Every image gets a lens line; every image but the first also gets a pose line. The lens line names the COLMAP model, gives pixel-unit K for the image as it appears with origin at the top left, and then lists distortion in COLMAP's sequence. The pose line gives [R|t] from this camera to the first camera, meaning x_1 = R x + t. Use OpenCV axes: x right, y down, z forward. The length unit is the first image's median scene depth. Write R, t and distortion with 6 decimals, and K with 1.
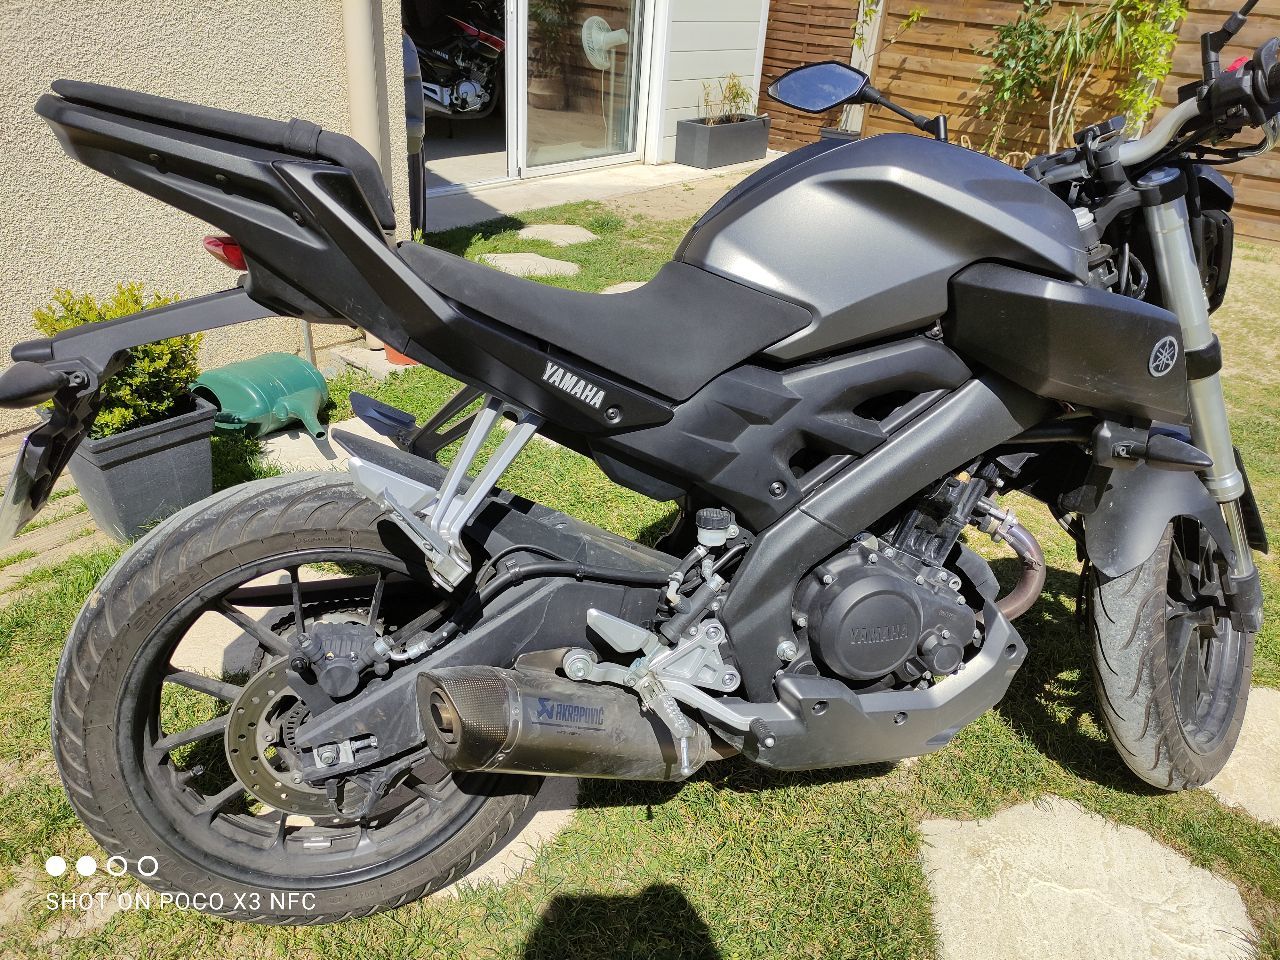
lens RADIAL K [[934.1, 0, 640.0], [0, 934.1, 480.0], [0, 0, 1]] dist [0.053370, -0.036874]
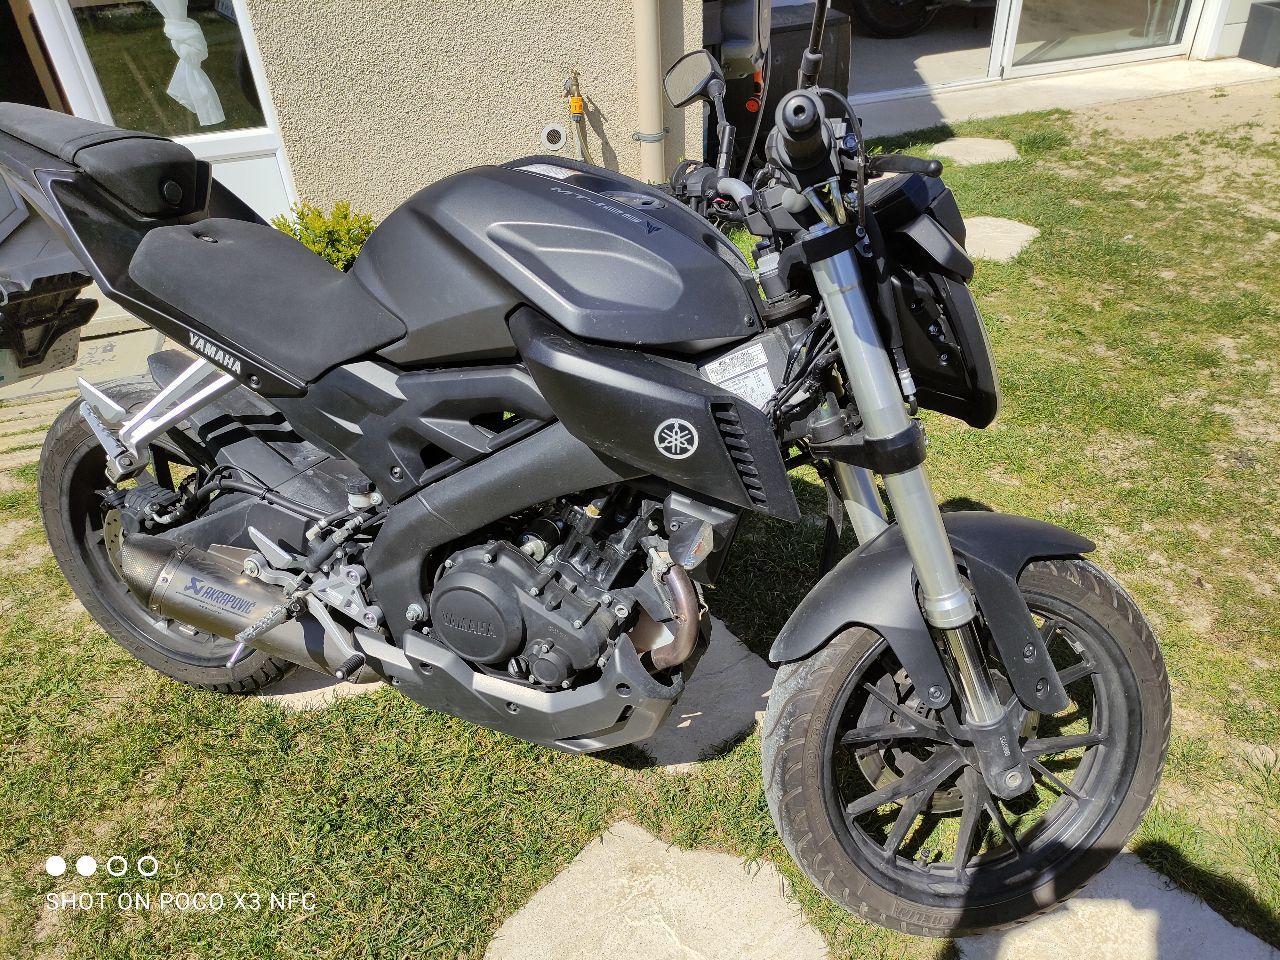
lens RADIAL K [[934.1, 0, 640.0], [0, 934.1, 480.0], [0, 0, 1]] dist [0.053370, -0.036874]
pose [[0.805198, 0.255310, -0.535232, 0.337507], [-0.190049, 0.966067, 0.174915, -0.080680], [0.561728, -0.039121, 0.826396, 0.076478]]
